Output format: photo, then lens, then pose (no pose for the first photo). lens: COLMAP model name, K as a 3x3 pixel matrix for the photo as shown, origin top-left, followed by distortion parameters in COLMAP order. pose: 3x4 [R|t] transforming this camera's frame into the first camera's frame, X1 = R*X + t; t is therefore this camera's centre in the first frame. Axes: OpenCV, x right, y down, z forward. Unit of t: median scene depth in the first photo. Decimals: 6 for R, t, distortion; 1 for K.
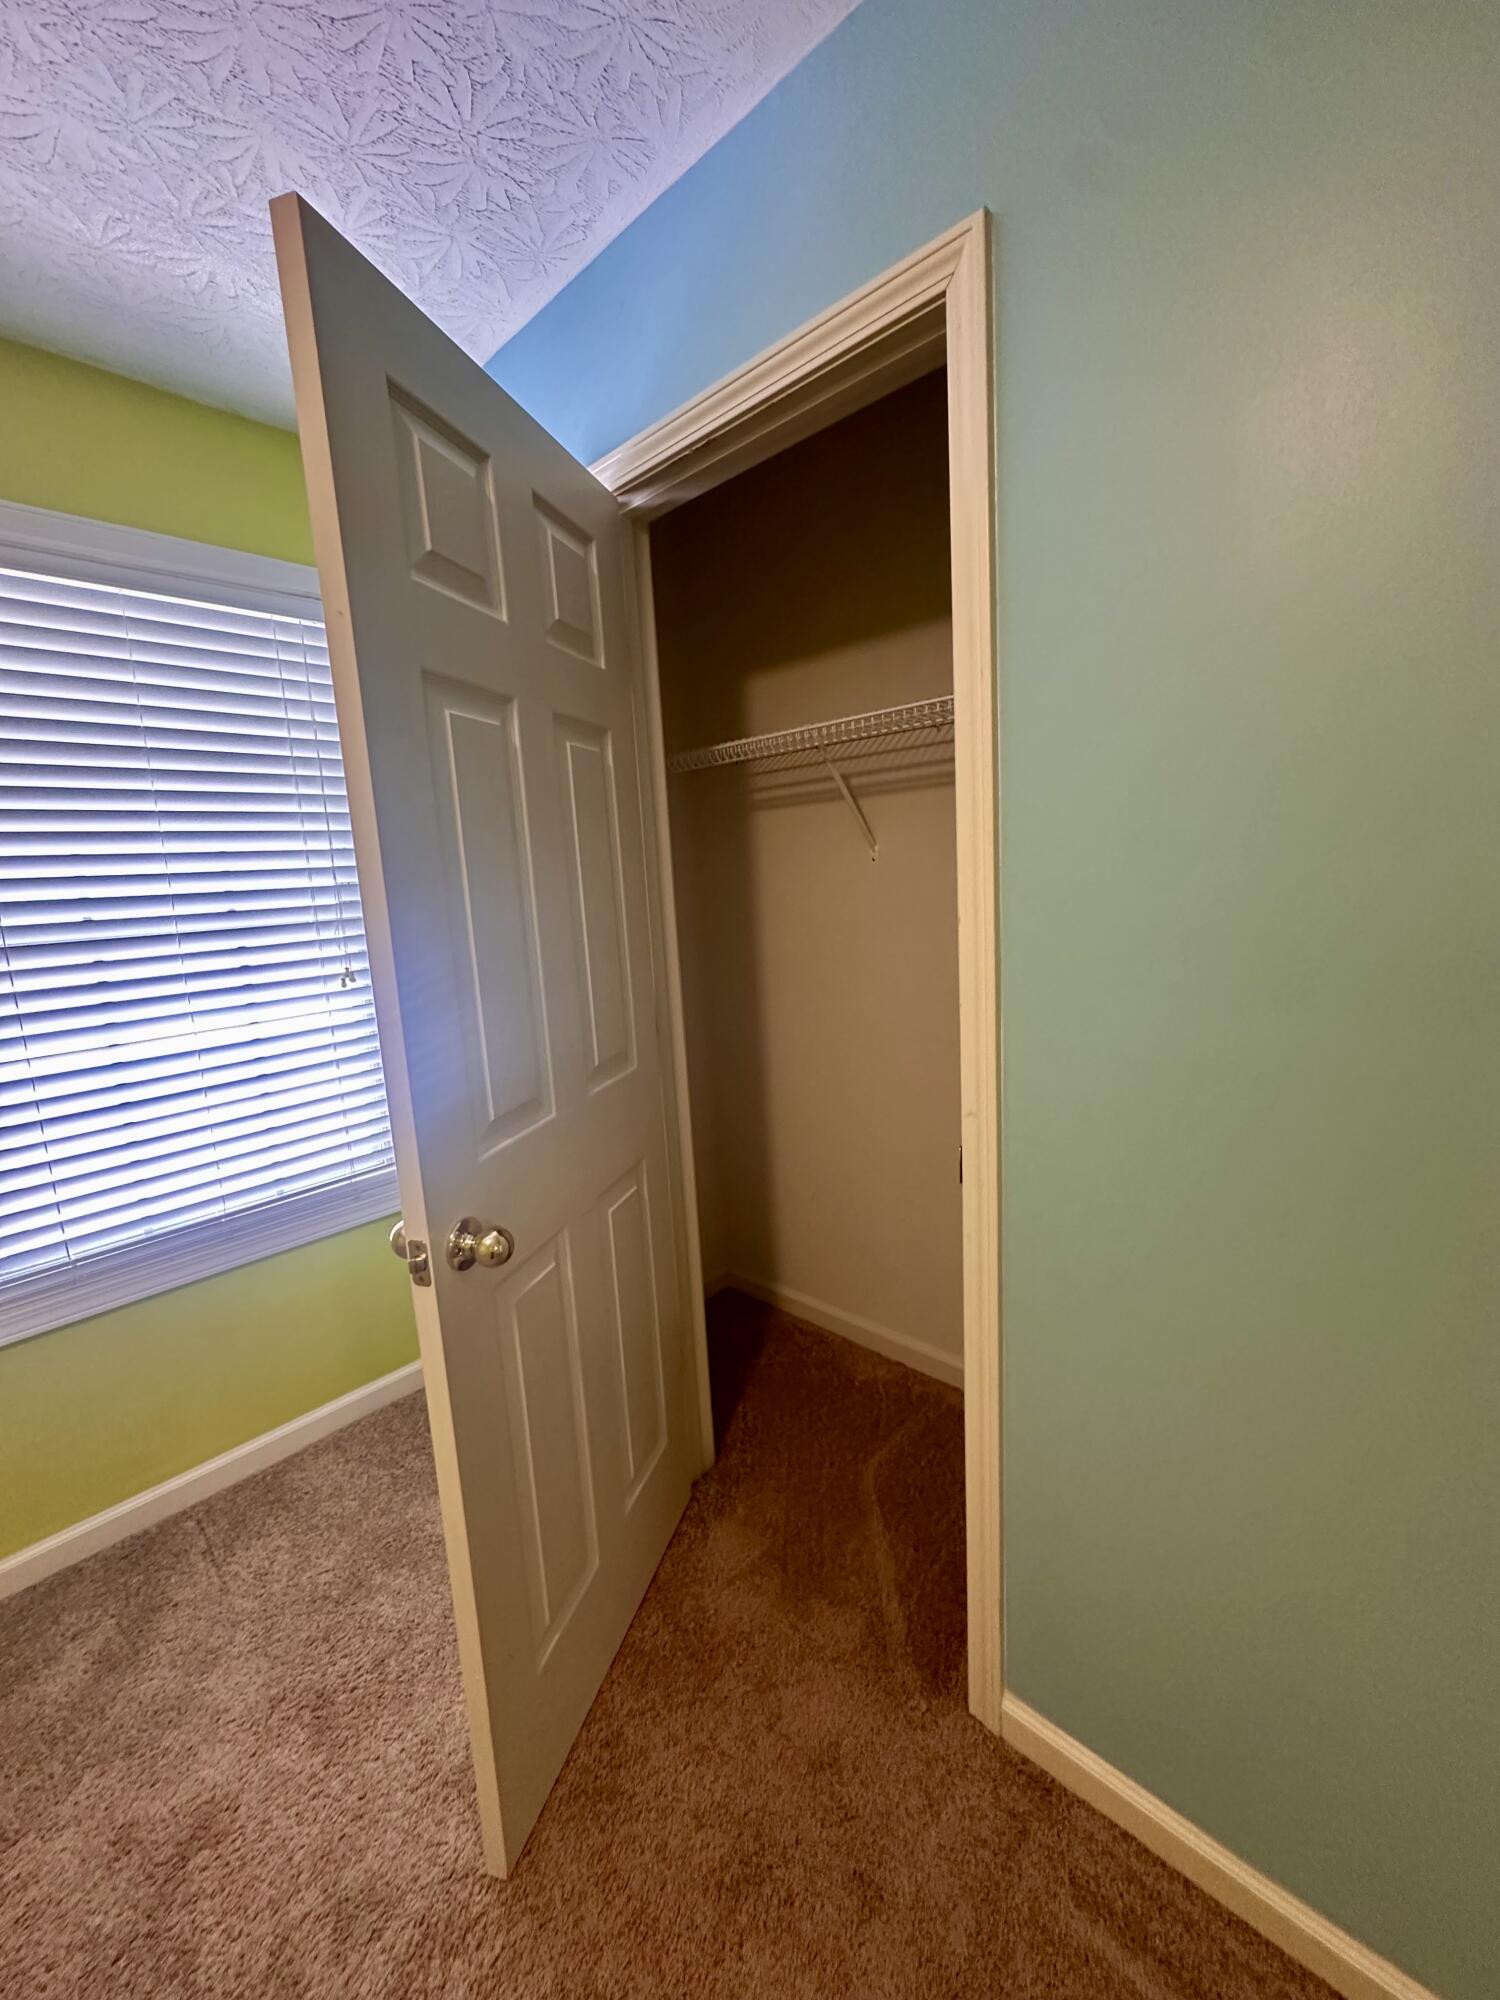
lens RADIAL K [[798.5, 0, 747.1], [0, 798.5, 999.9], [0, 0, 1]] dist [-0.003062, 0.000881]
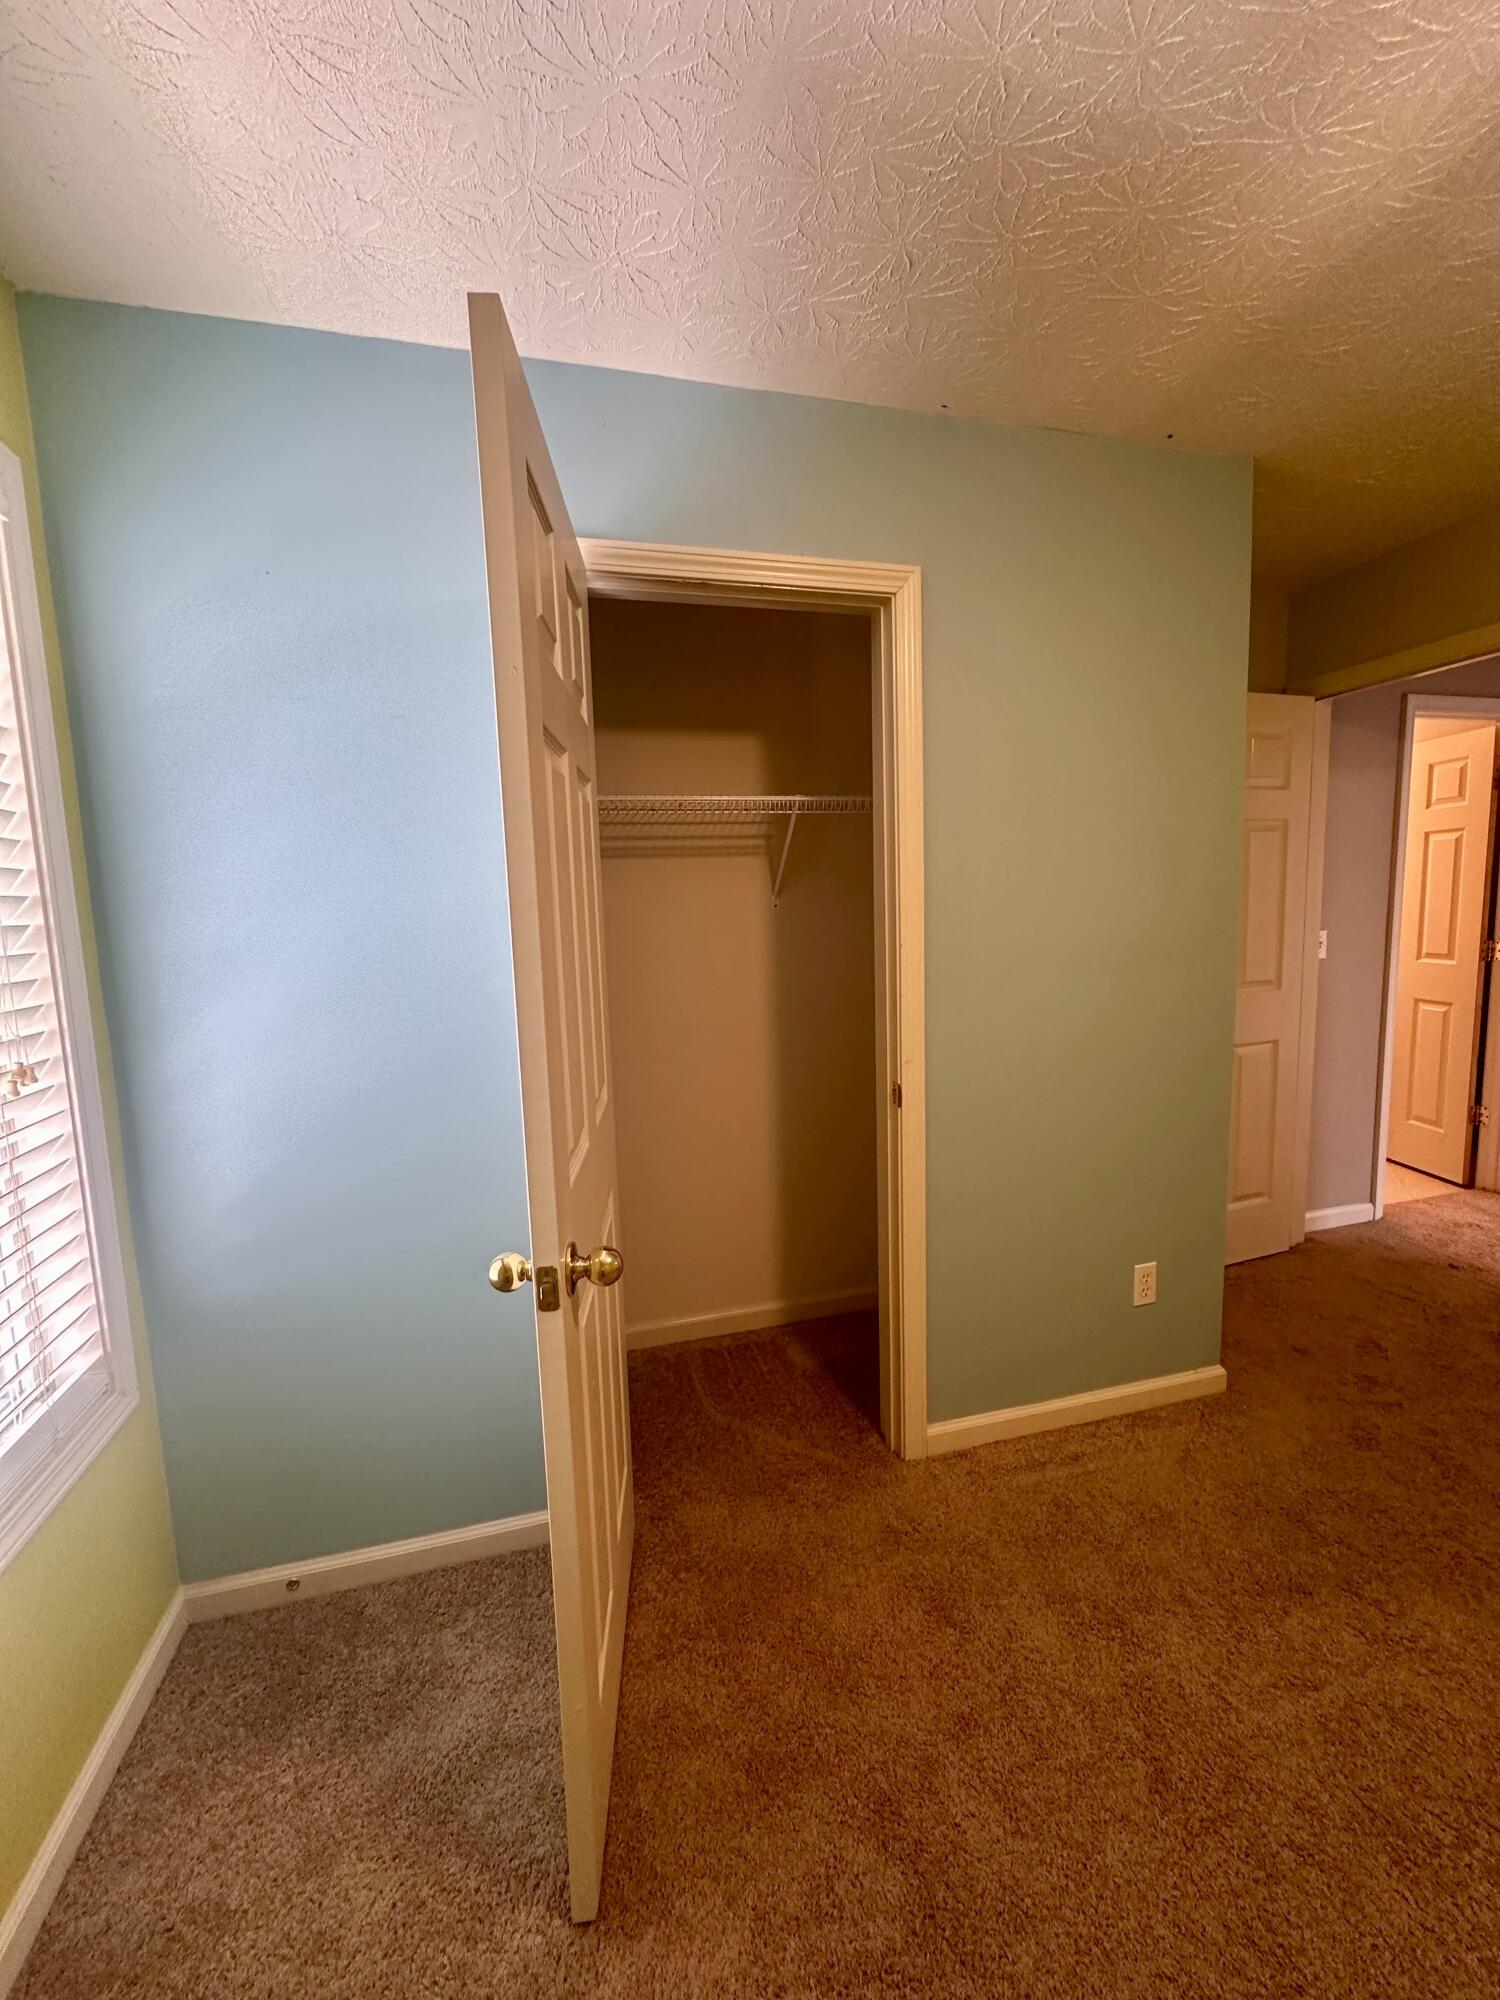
lens RADIAL K [[798.5, 0, 746.8], [0, 798.5, 998.8], [0, 0, 1]] dist [-0.003062, 0.000881]
pose [[0.524534, -0.059549, 0.849304, -0.978487], [0.135078, 0.990737, -0.013959, -0.006233], [-0.840606, 0.122044, 0.527719, 0.292908]]
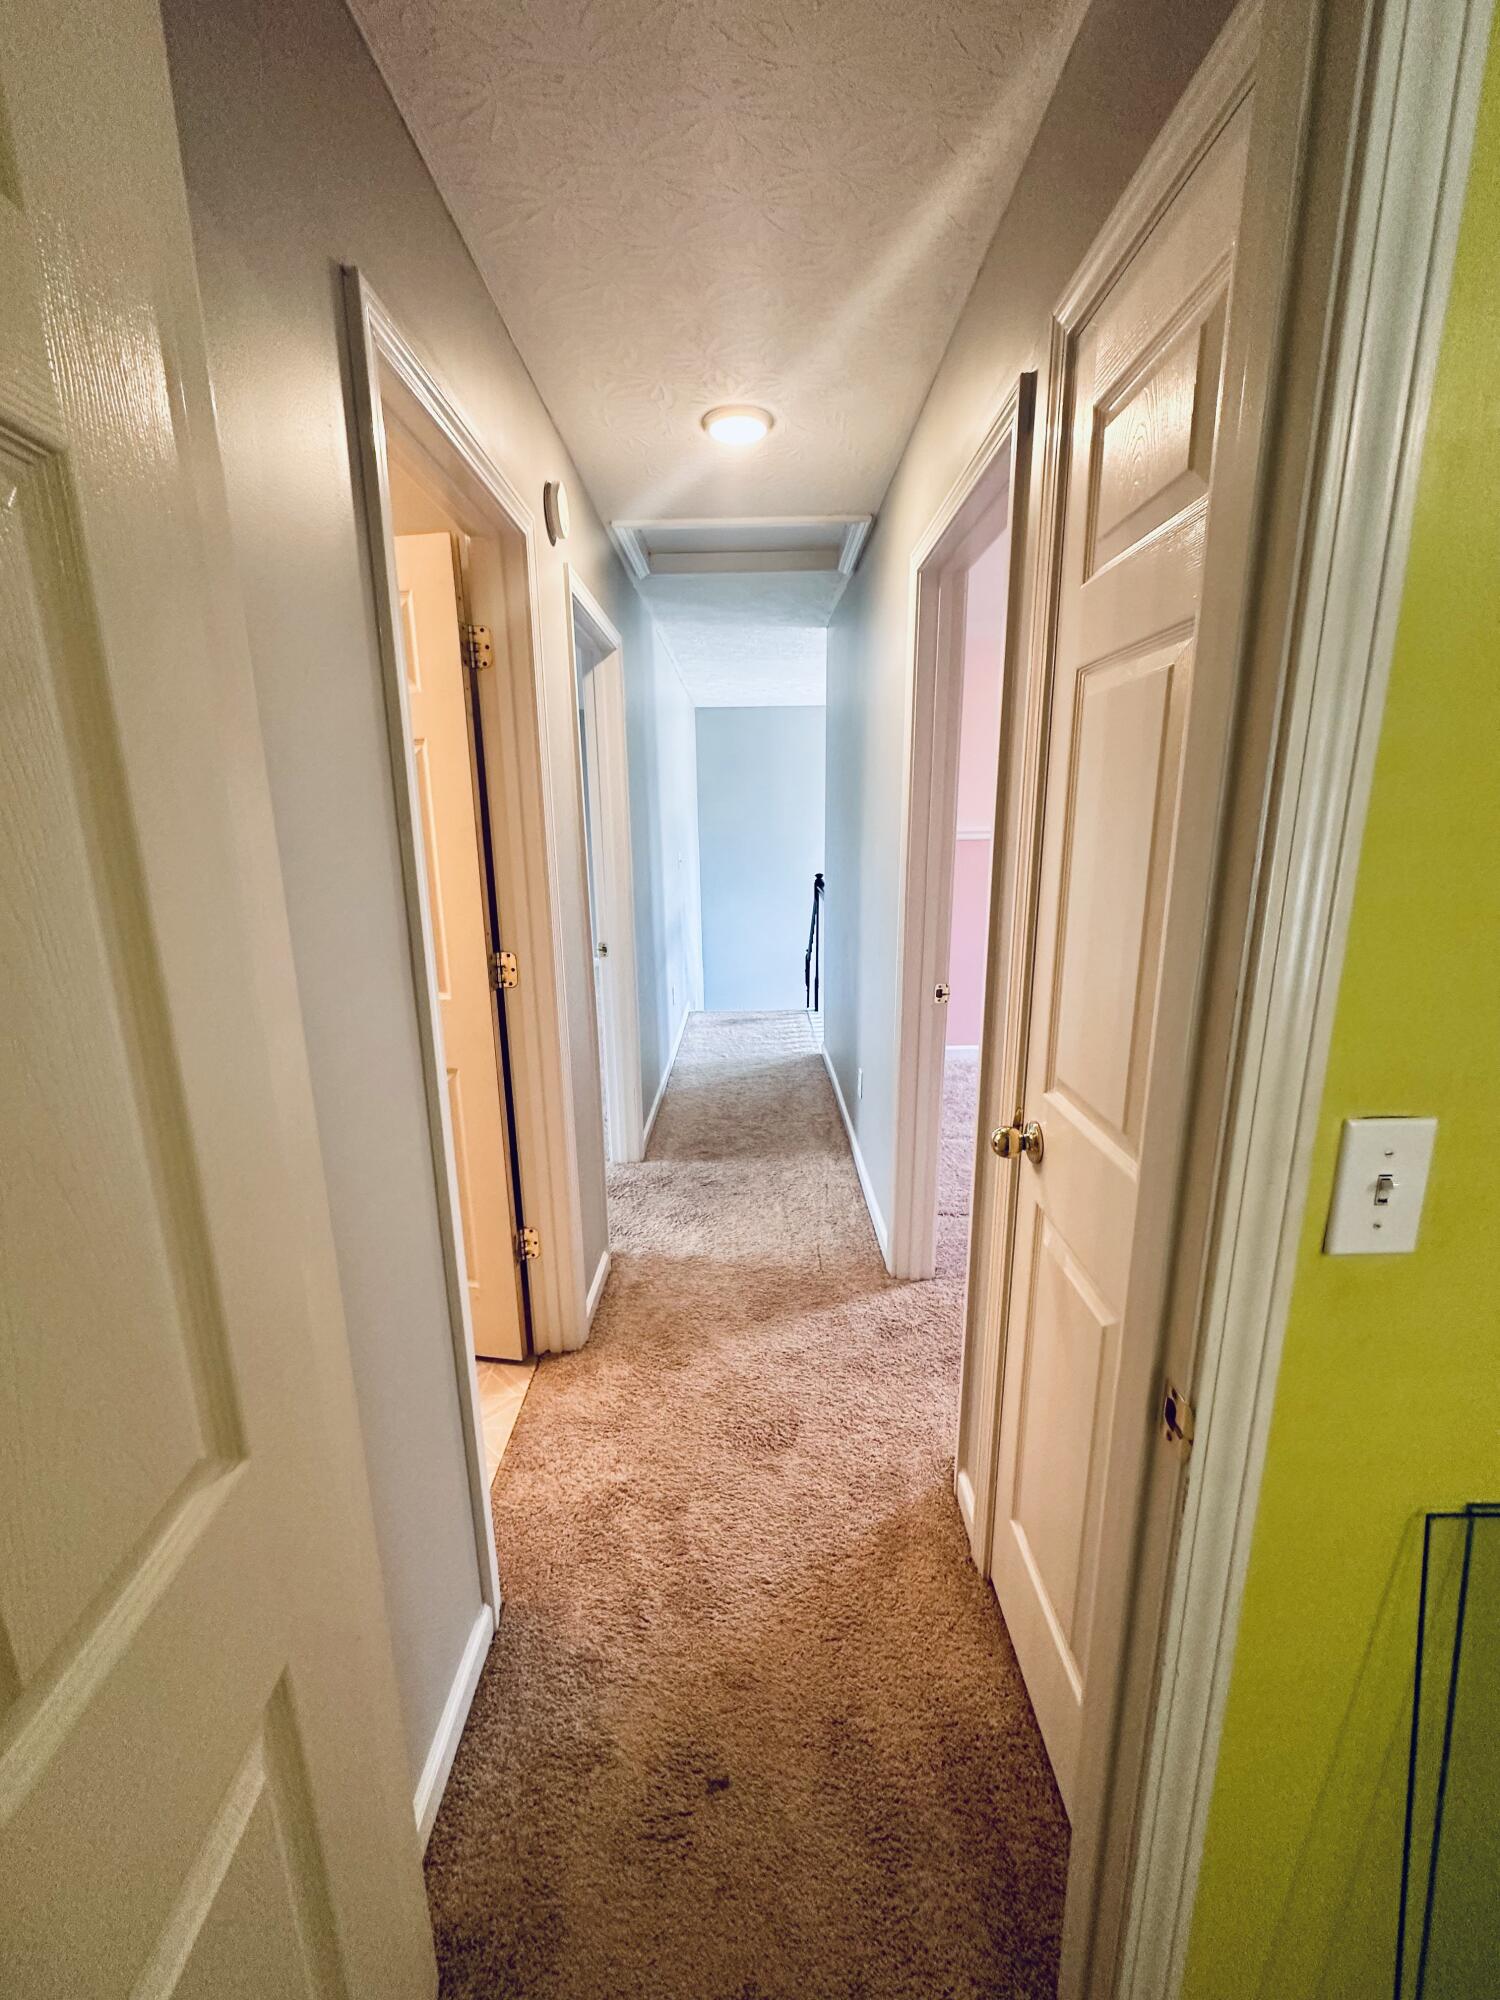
lens RADIAL K [[798.5, 0, 744.0], [0, 798.5, 1004.8], [0, 0, 1]] dist [-0.003062, 0.000881]
pose [[-0.683237, -0.102492, 0.722968, 0.904222], [0.166842, 0.941997, 0.291215, -0.138902], [-0.710881, 0.319590, -0.626507, 0.224166]]
